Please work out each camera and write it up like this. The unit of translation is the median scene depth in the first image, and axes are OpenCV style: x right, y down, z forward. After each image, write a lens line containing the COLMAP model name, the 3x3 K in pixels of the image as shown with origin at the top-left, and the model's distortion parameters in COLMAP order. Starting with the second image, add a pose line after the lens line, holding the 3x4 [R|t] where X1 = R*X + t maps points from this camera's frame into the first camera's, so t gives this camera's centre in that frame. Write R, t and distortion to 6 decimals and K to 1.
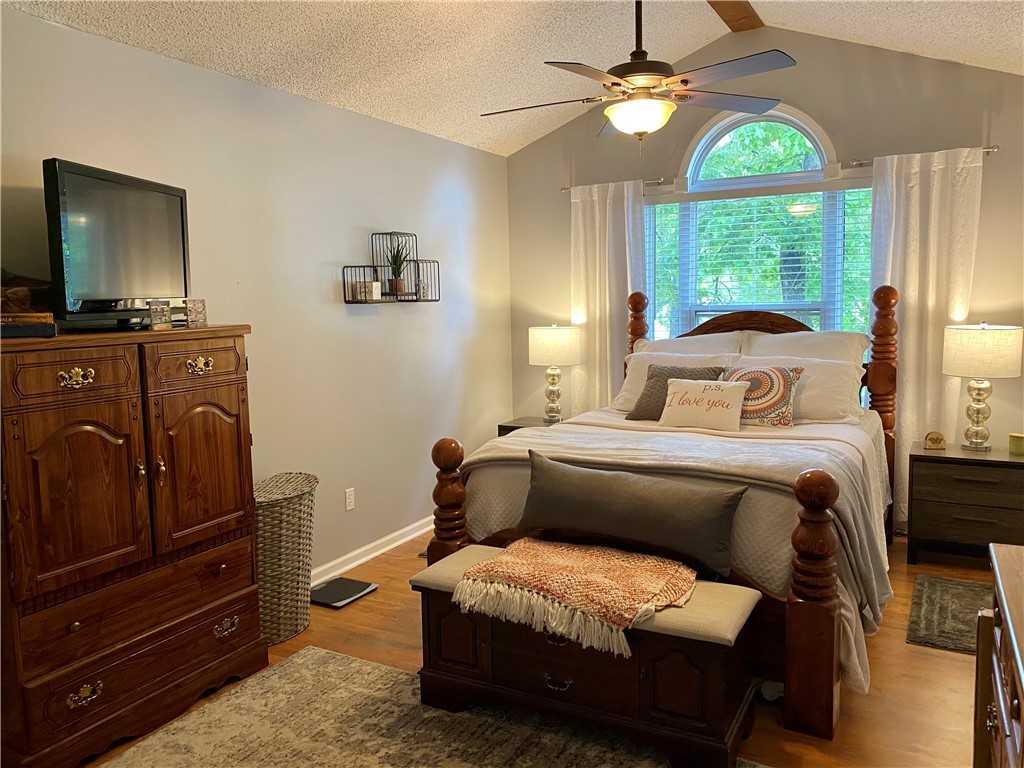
lens RADIAL K [[778.4, 0, 512.5], [0, 778.4, 379.3], [0, 0, 1]] dist [0.100280, -0.160952]
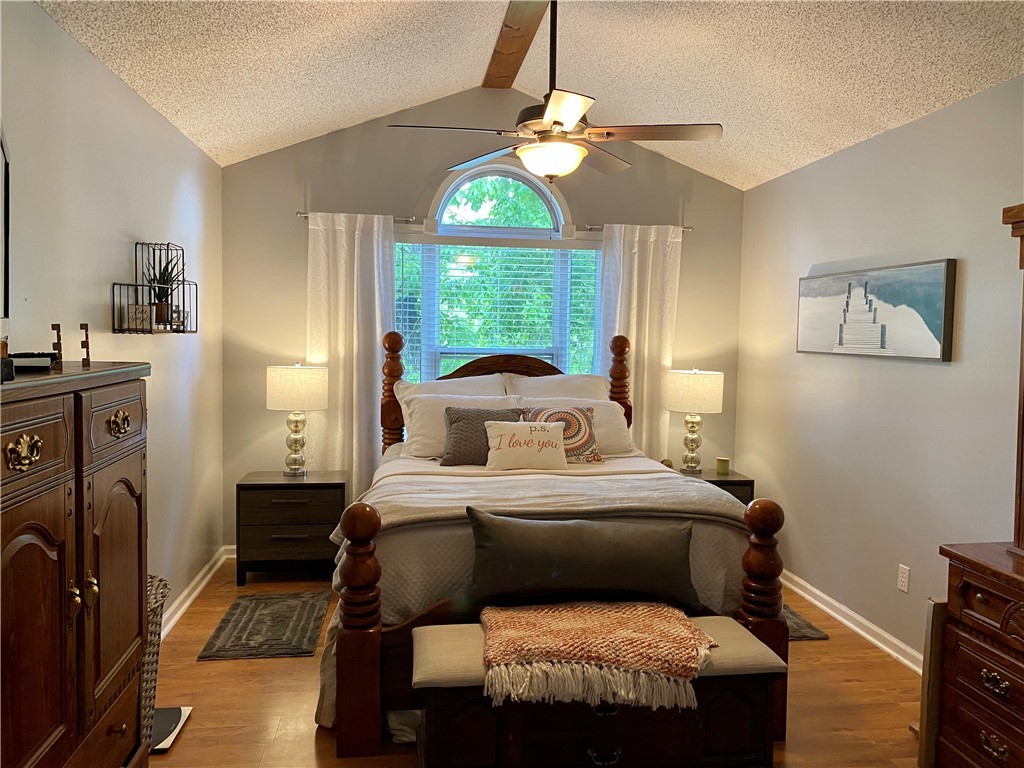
lens RADIAL K [[778.1, 0, 509.8], [0, 778.1, 381.6], [0, 0, 1]] dist [0.053589, -0.064029]
pose [[0.808573, -0.000291, 0.588396, -0.349272], [0.028116, 0.998877, -0.038143, -0.012538], [-0.587724, 0.047385, 0.807673, 0.186128]]
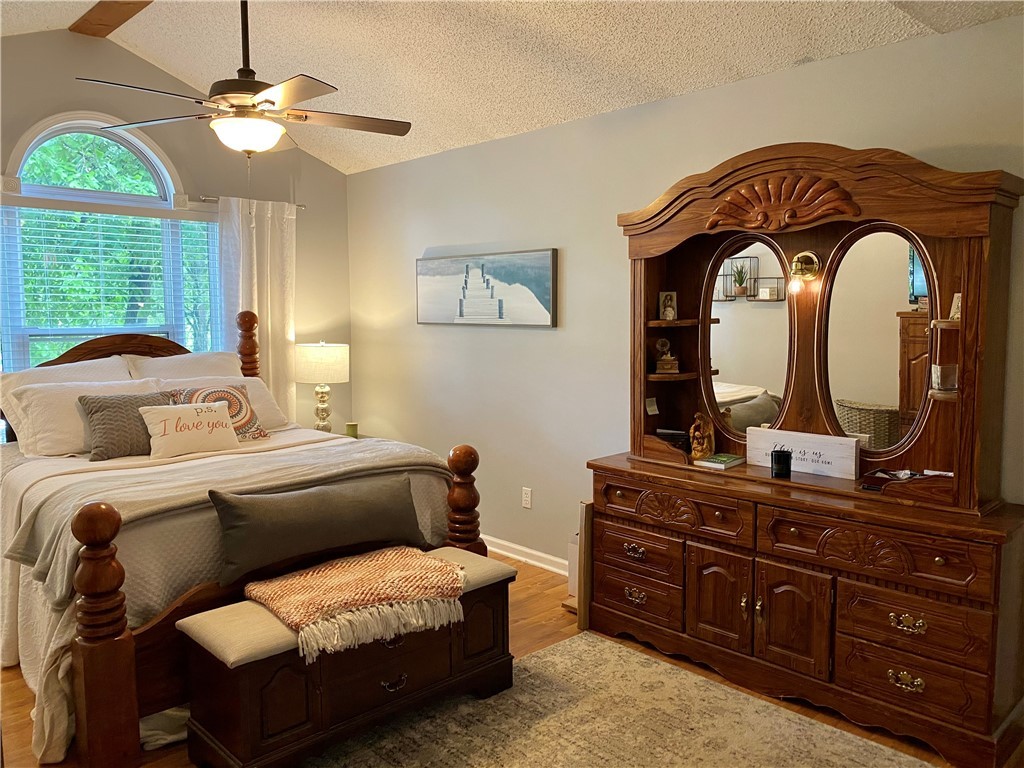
lens RADIAL K [[778.4, 0, 512.5], [0, 778.4, 379.3], [0, 0, 1]] dist [0.100280, -0.160952]
pose [[0.309816, -0.060183, 0.948890, -0.525268], [0.096593, 0.994824, 0.031559, -0.020044], [-0.945877, 0.081879, 0.314025, 0.301057]]
